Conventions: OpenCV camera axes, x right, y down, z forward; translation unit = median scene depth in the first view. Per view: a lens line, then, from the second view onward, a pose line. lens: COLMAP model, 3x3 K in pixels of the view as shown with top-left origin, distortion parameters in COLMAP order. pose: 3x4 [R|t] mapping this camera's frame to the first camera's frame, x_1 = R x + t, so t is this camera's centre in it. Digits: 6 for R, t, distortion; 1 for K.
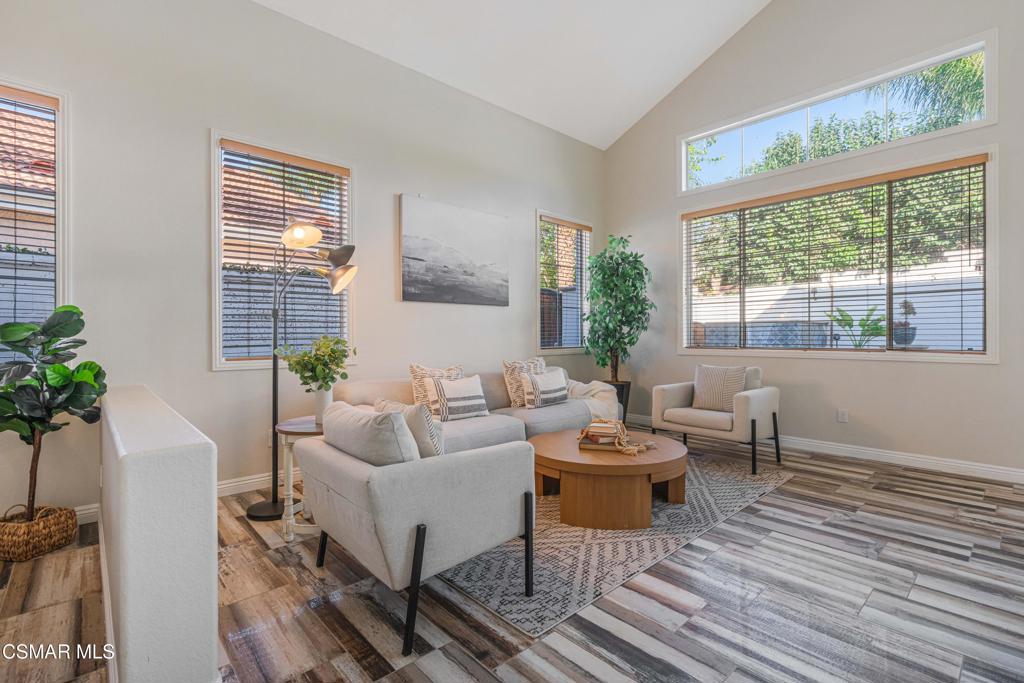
lens RADIAL K [[468.3, 0, 510.6], [0, 468.3, 337.4], [0, 0, 1]] dist [-0.002363, -0.000112]
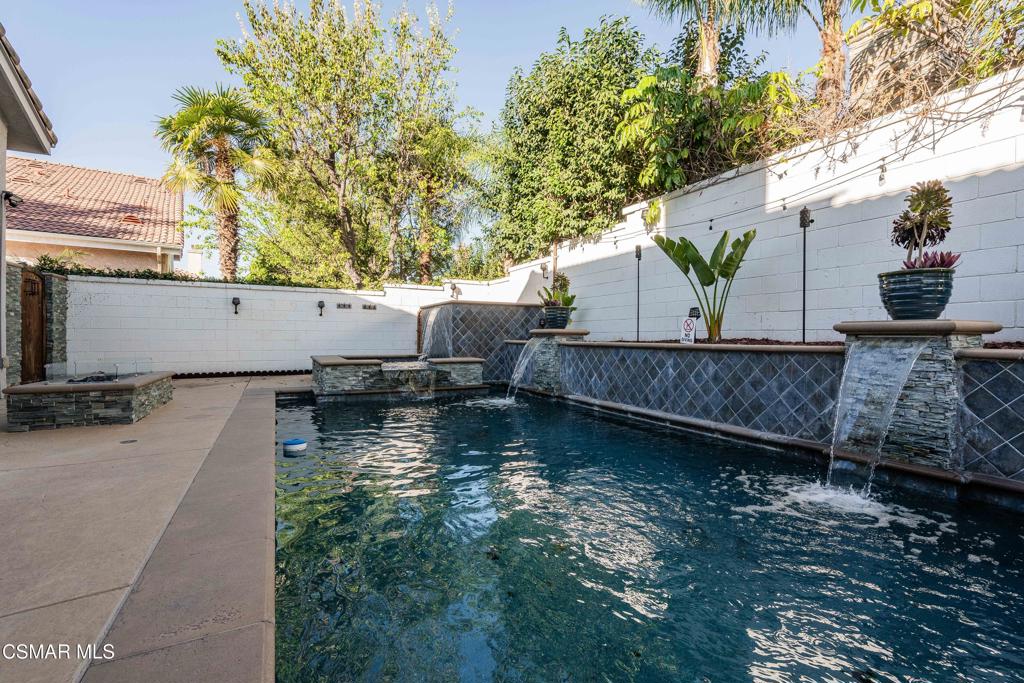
lens RADIAL K [[468.3, 0, 513.9], [0, 468.3, 335.6], [0, 0, 1]] dist [-0.002363, -0.000112]
pose [[0.966444, 0.005698, -0.256813, 2.343775], [-0.007900, 0.999940, -0.007544, 0.076882], [0.256755, 0.009320, 0.966432, 0.543304]]
